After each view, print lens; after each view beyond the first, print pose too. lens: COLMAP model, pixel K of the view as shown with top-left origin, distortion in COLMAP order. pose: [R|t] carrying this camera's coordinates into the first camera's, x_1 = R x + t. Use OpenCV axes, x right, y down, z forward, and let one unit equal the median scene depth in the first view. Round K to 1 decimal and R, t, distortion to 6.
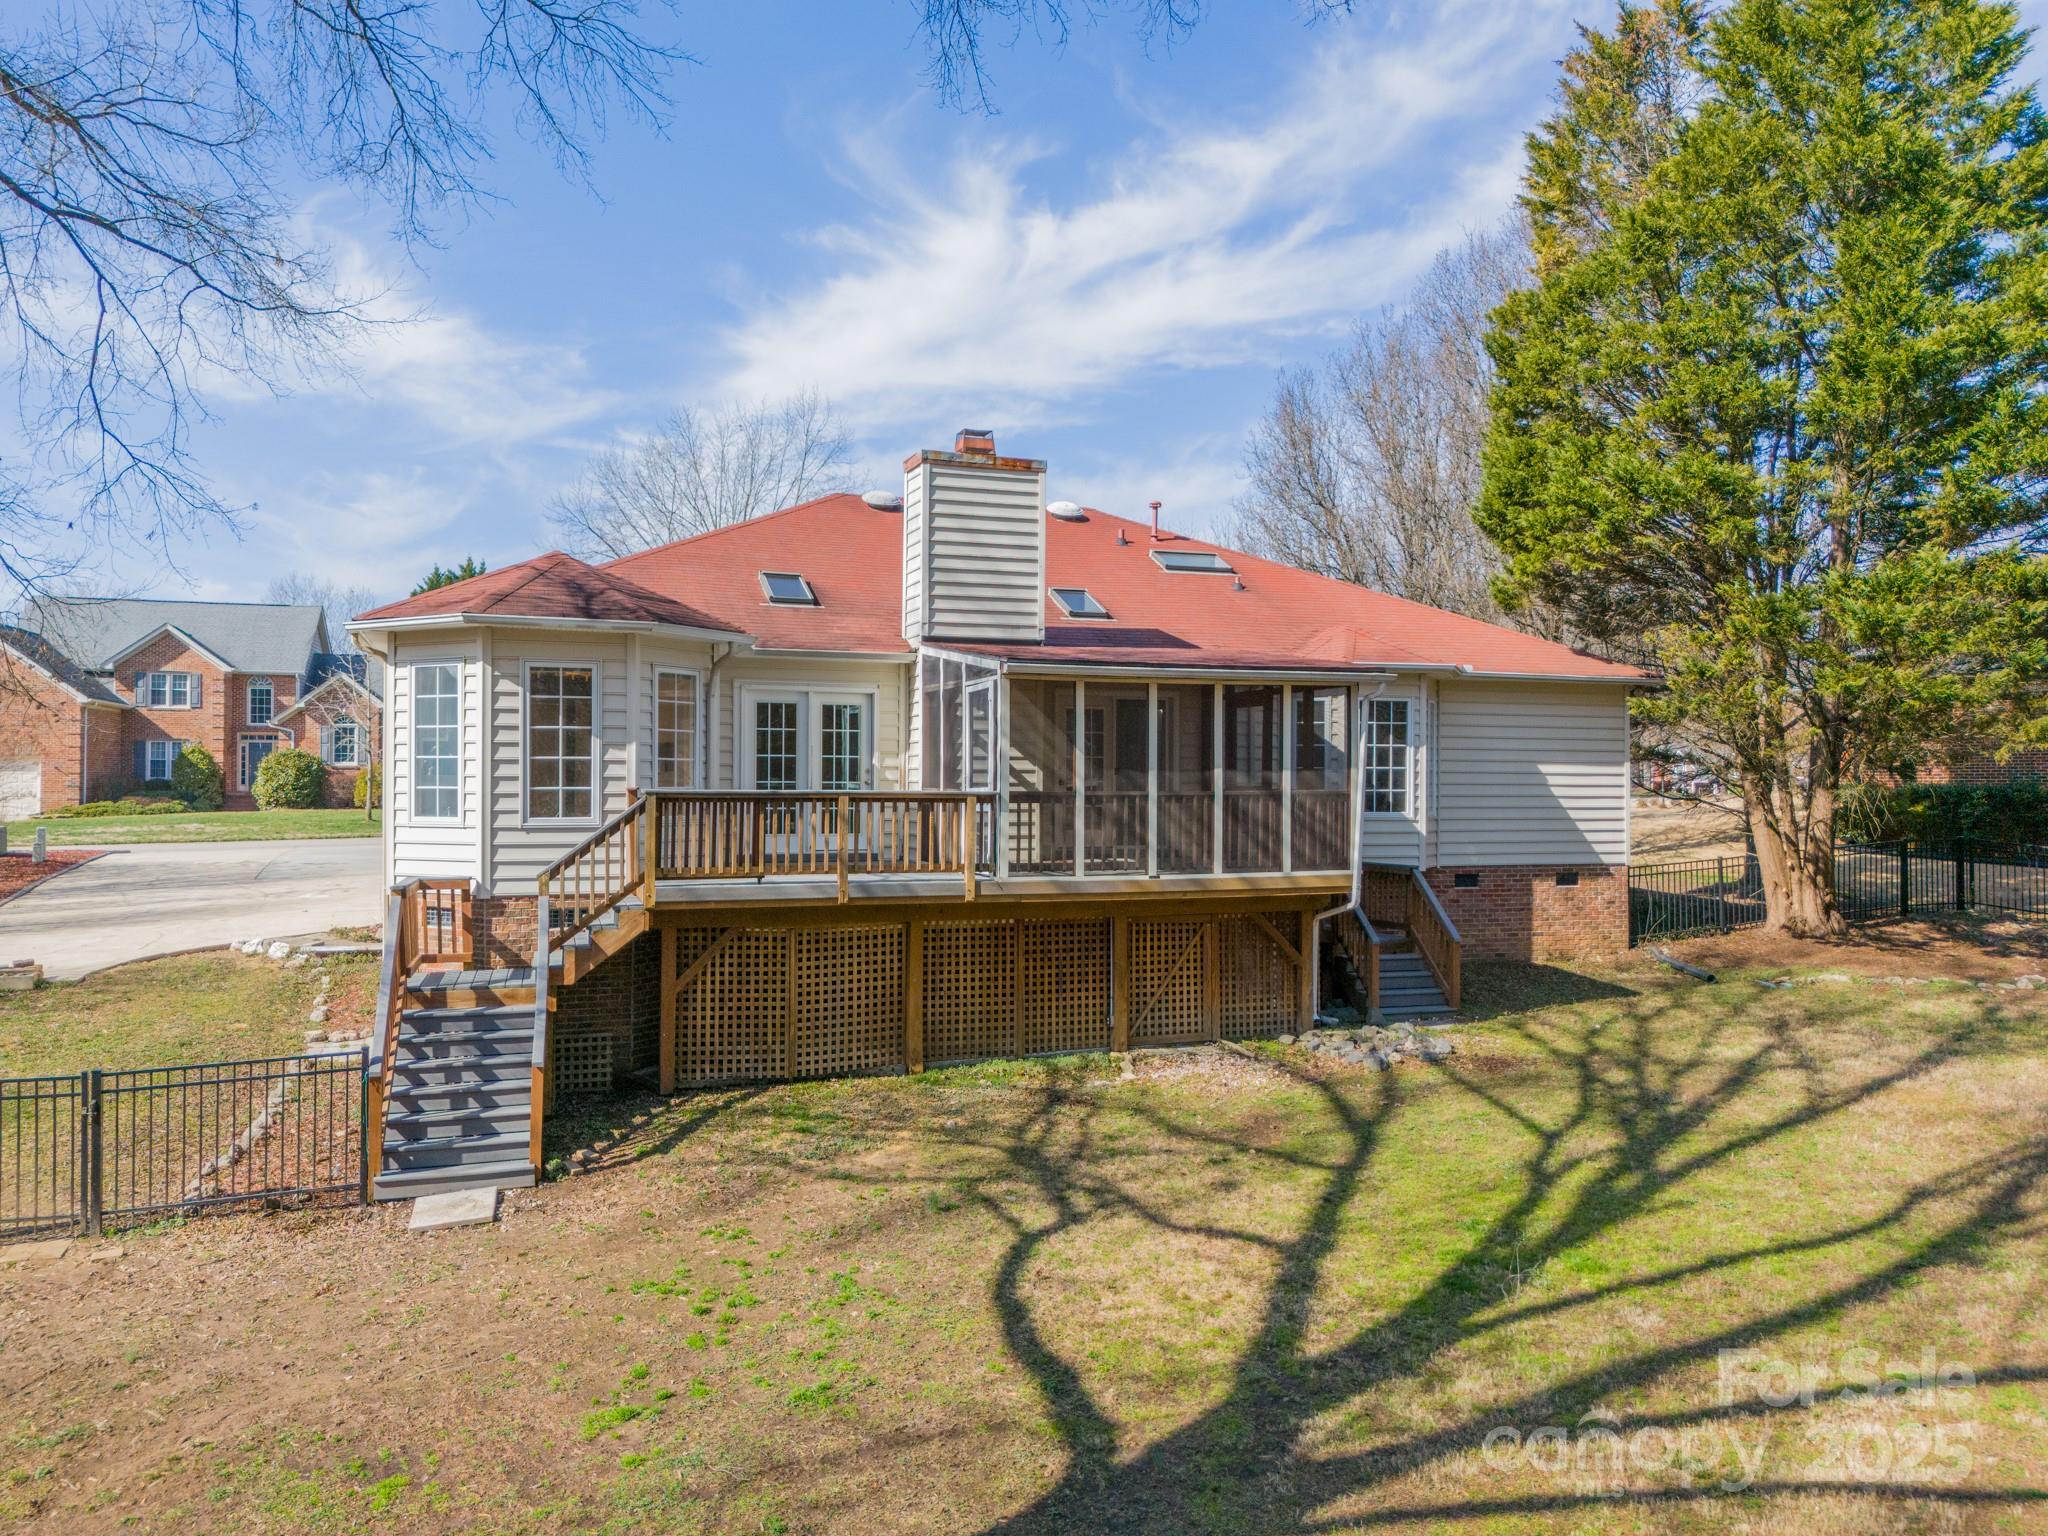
lens RADIAL K [[1520.1, 0, 1024.0], [0, 1520.1, 768.0], [0, 0, 1]] dist [0.092454, -0.089849]
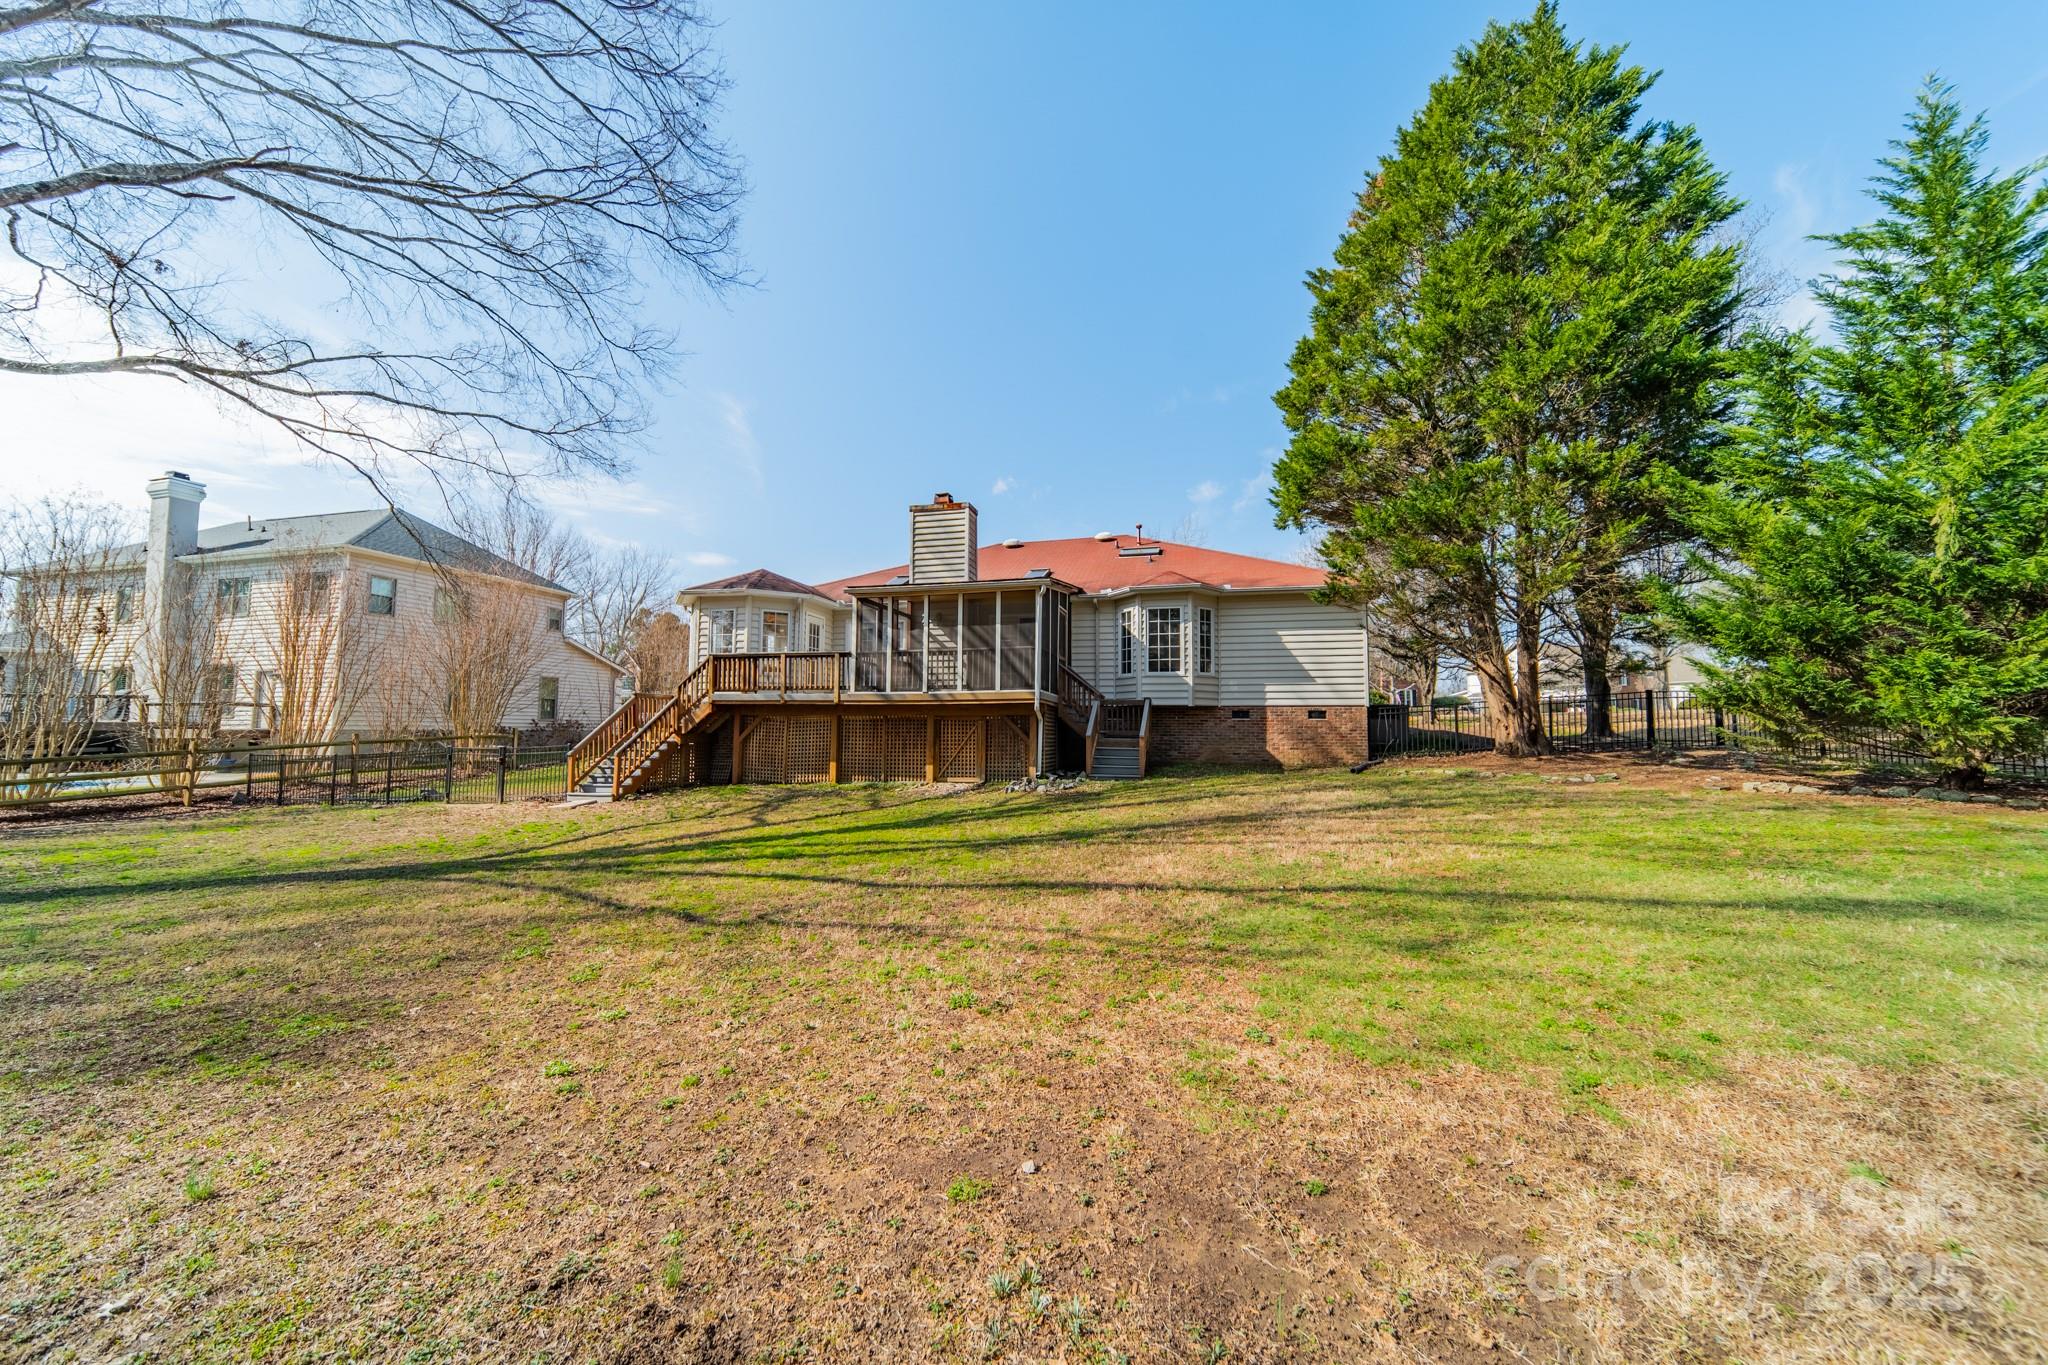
lens RADIAL K [[713.8, 0, 1028.2], [0, 713.8, 689.2], [0, 0, 1]] dist [0.000356, 0.000019]
pose [[0.837340, -0.028511, -0.545938, 0.732791], [0.003014, 0.998865, -0.047542, 0.116100], [0.546674, 0.038163, 0.836475, 0.309129]]
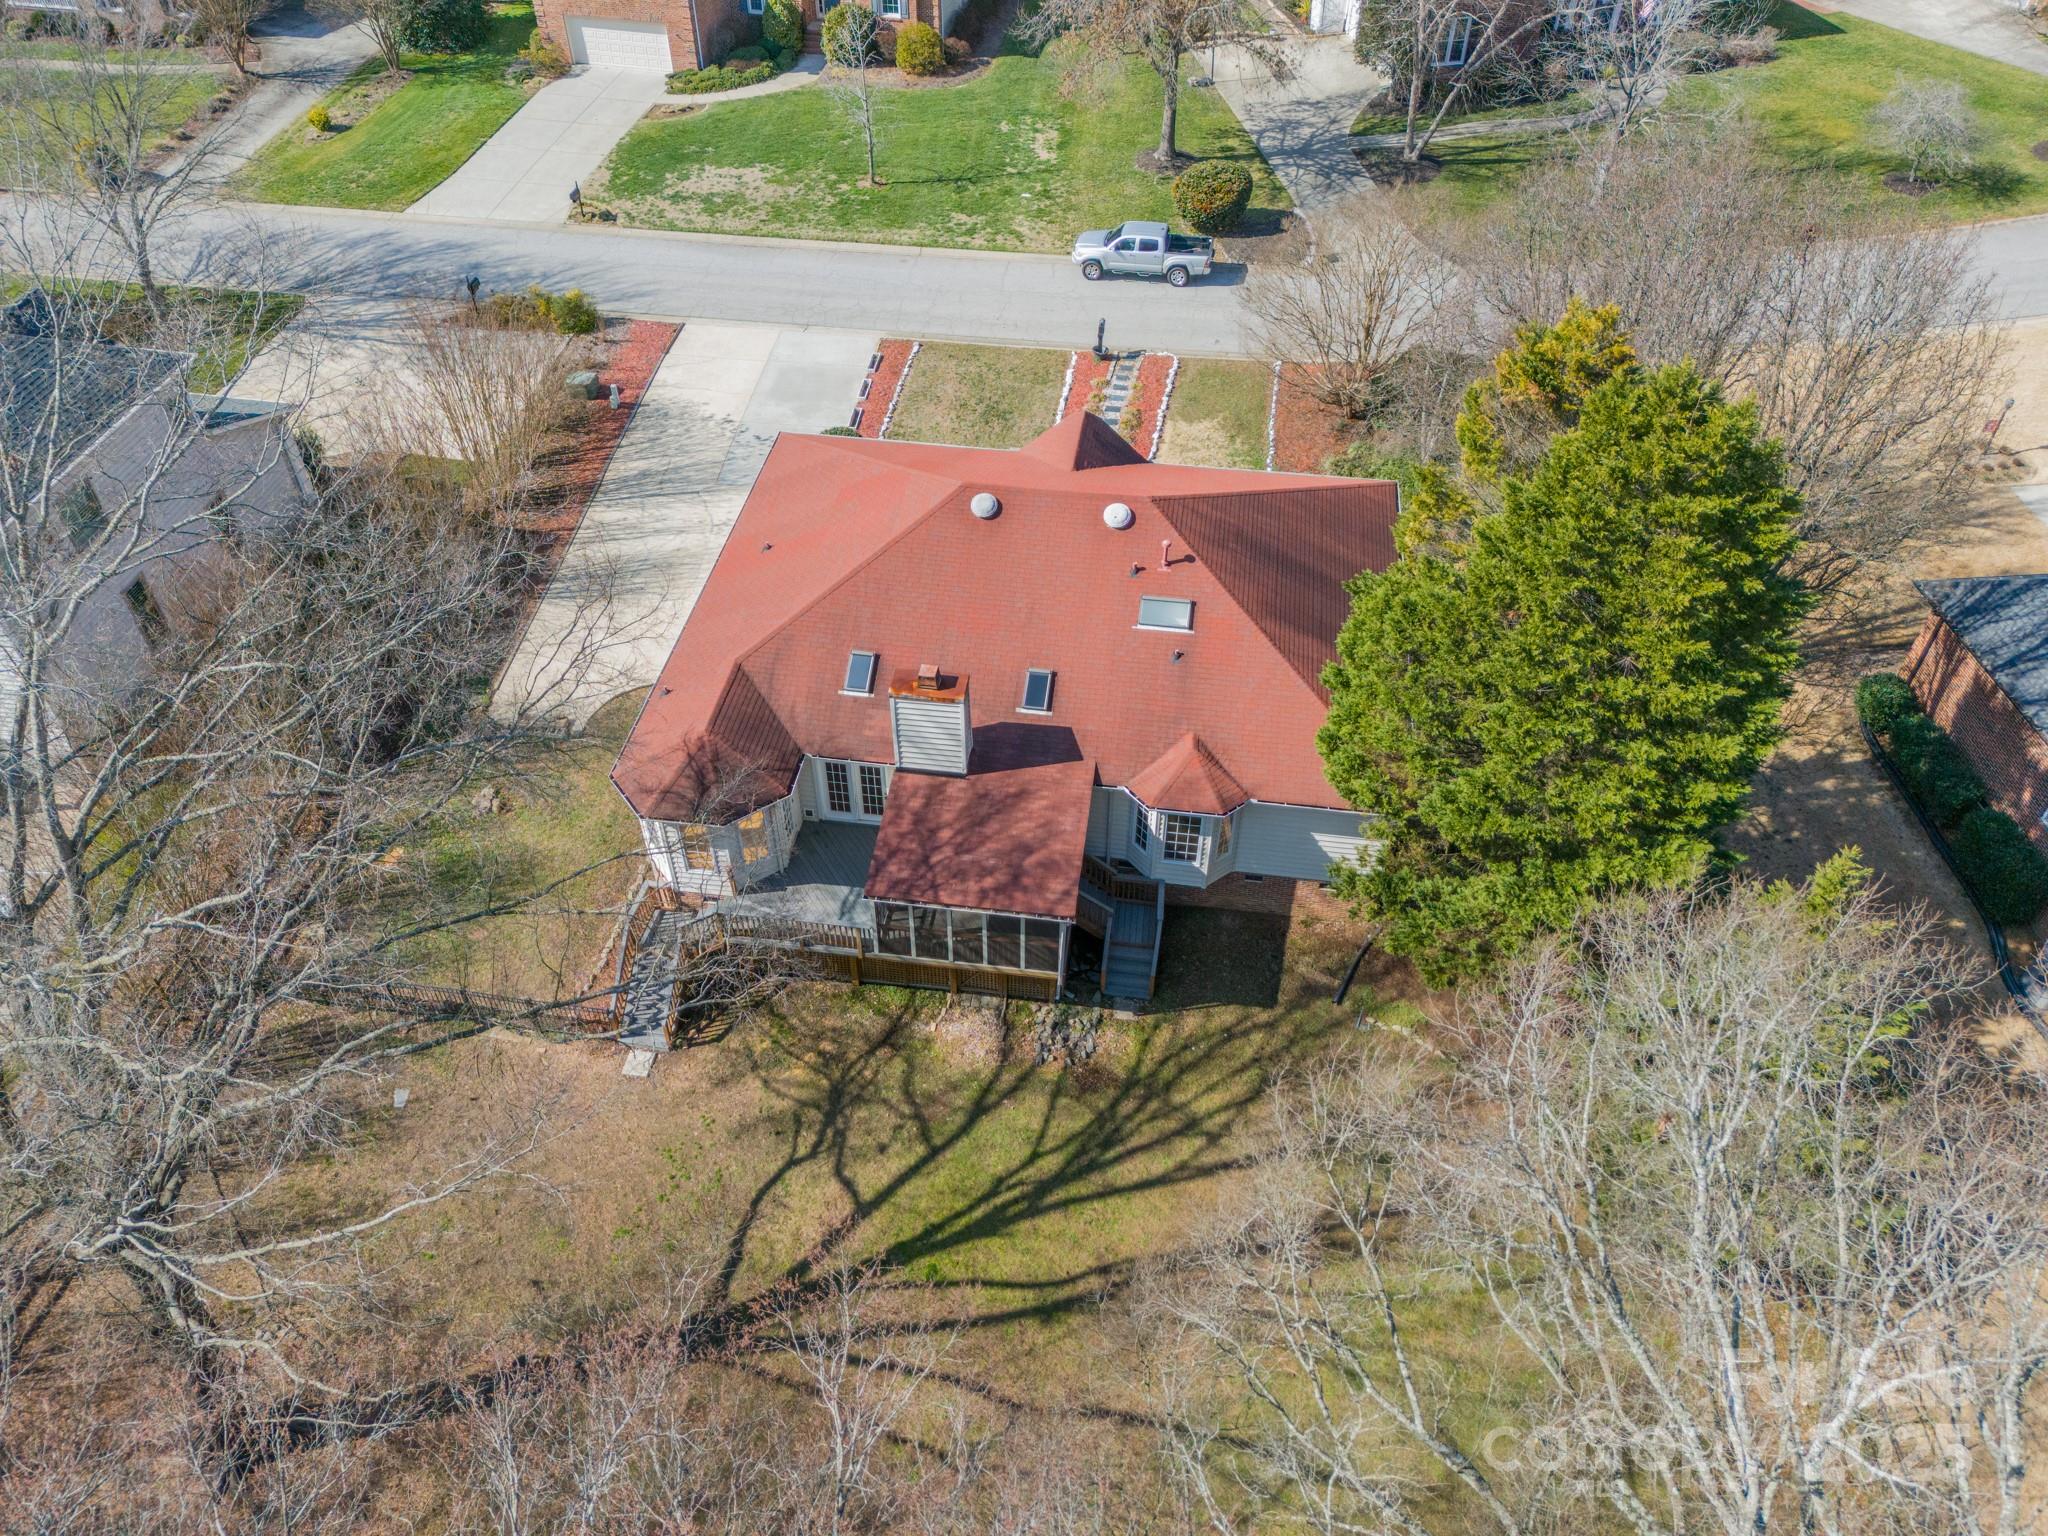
lens RADIAL K [[1456.0, 0, 1032.0], [0, 1456.0, 831.5], [0, 0, 1]] dist [0.076377, -0.074537]
pose [[0.889603, 0.336185, -0.309170, 0.770373], [-0.000612, 0.677792, 0.735254, -1.574135], [0.456734, -0.653895, 0.603172, -0.037189]]
